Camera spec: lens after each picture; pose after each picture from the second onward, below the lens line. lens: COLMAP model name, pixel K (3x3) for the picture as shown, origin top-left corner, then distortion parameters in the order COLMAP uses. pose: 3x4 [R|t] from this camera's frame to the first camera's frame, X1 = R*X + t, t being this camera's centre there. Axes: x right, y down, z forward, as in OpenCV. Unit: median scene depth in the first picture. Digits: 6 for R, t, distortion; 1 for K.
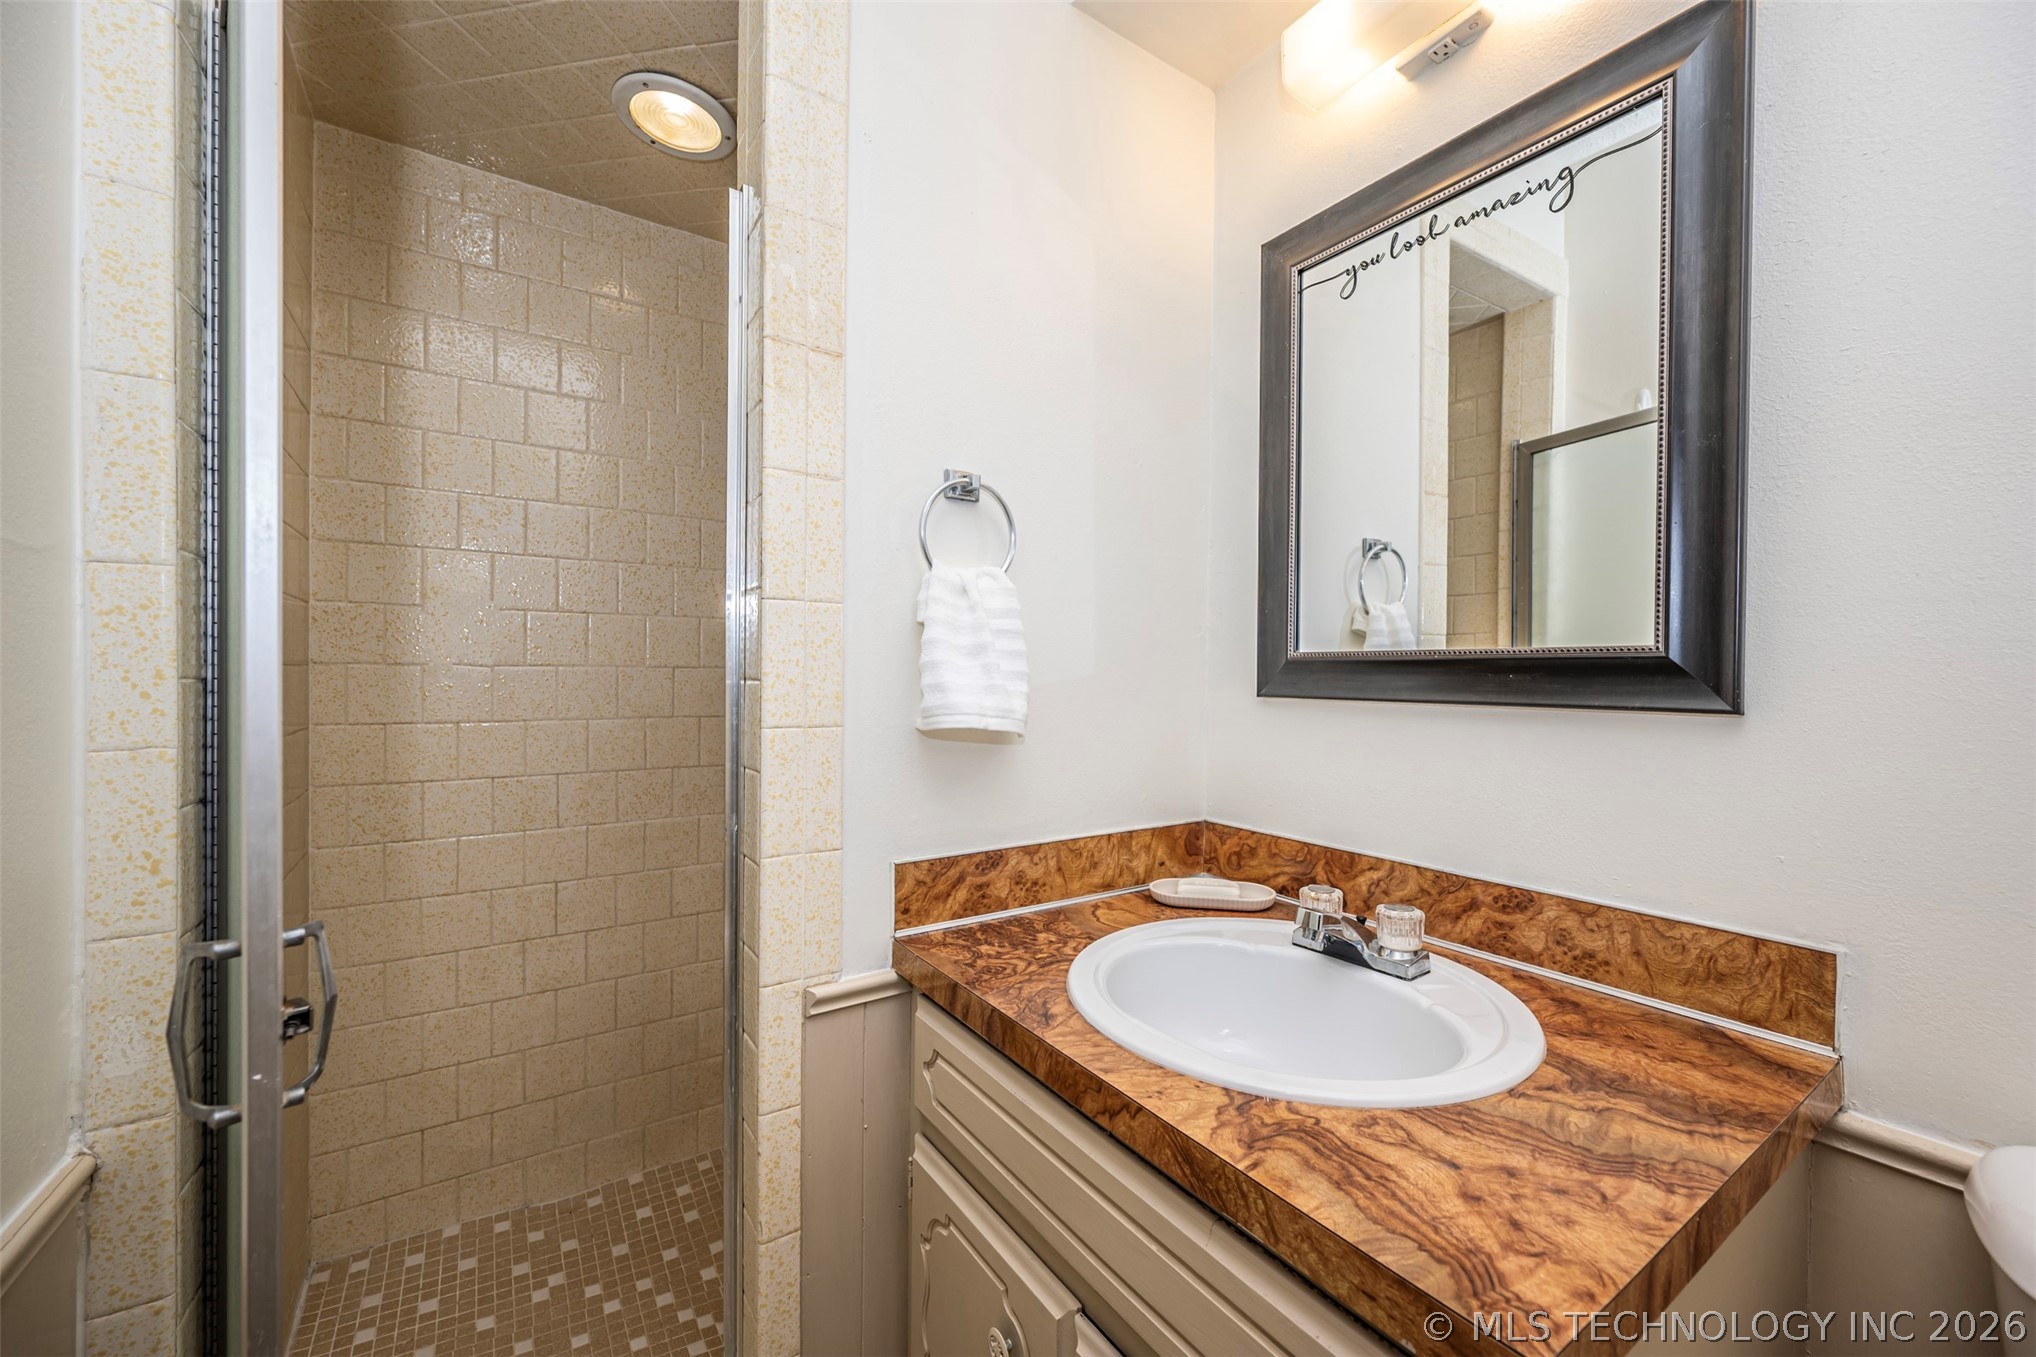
lens RADIAL K [[806.1, 0, 1025.9], [0, 806.1, 674.7], [0, 0, 1]] dist [-0.001100, -0.000009]
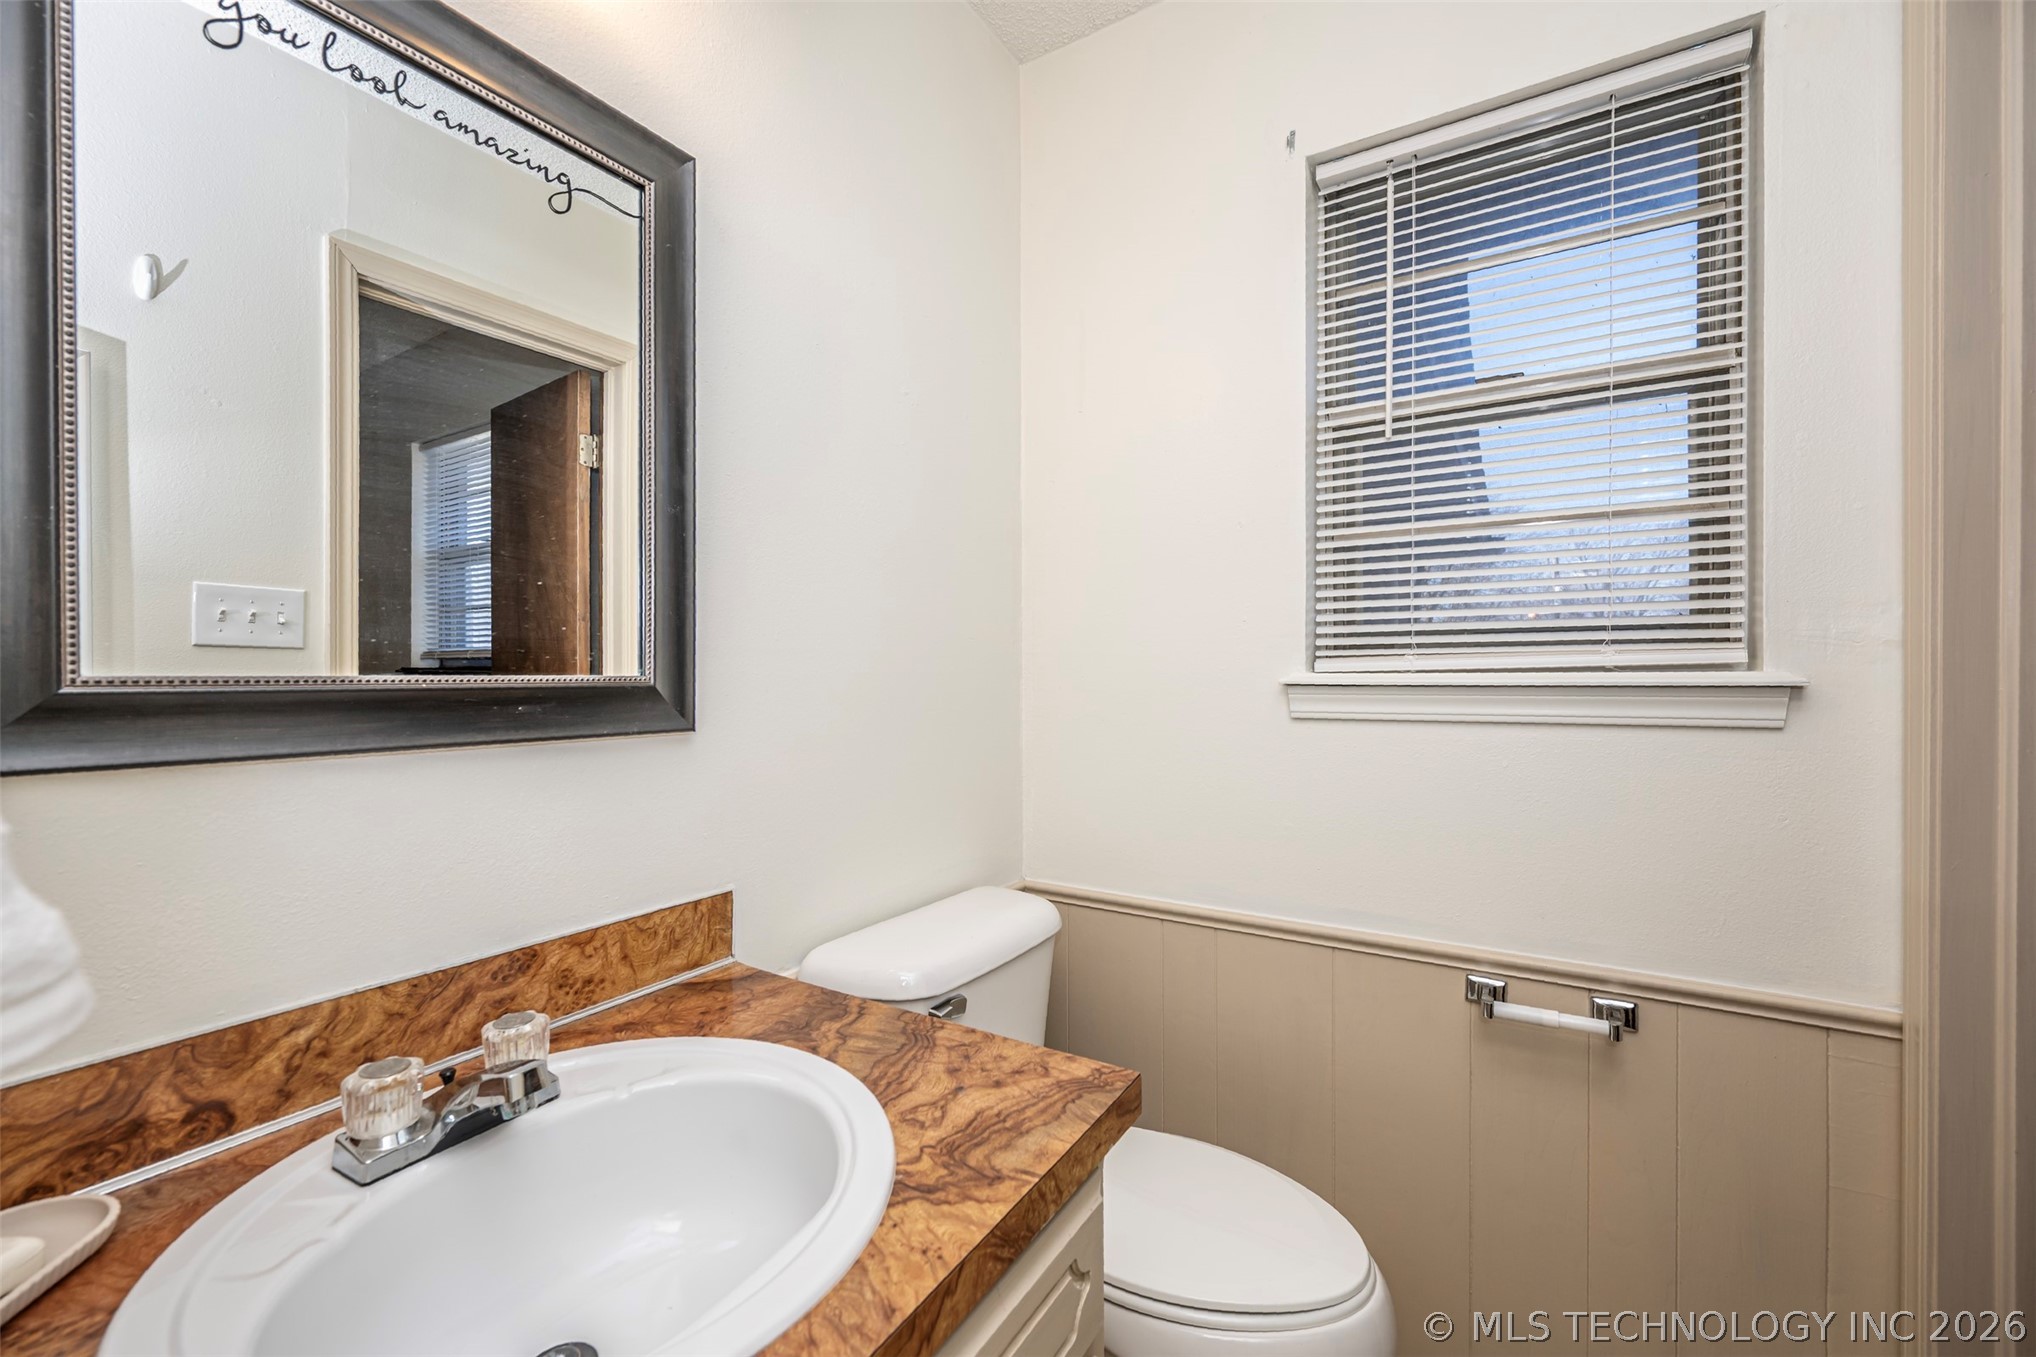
lens RADIAL K [[806.1, 0, 1029.1], [0, 806.1, 678.9], [0, 0, 1]] dist [-0.001100, -0.000009]
pose [[-0.407809, -0.010453, 0.913007, -0.522455], [0.000385, 0.999932, 0.011620, -0.050208], [-0.913067, 0.005090, -0.407778, 1.072268]]
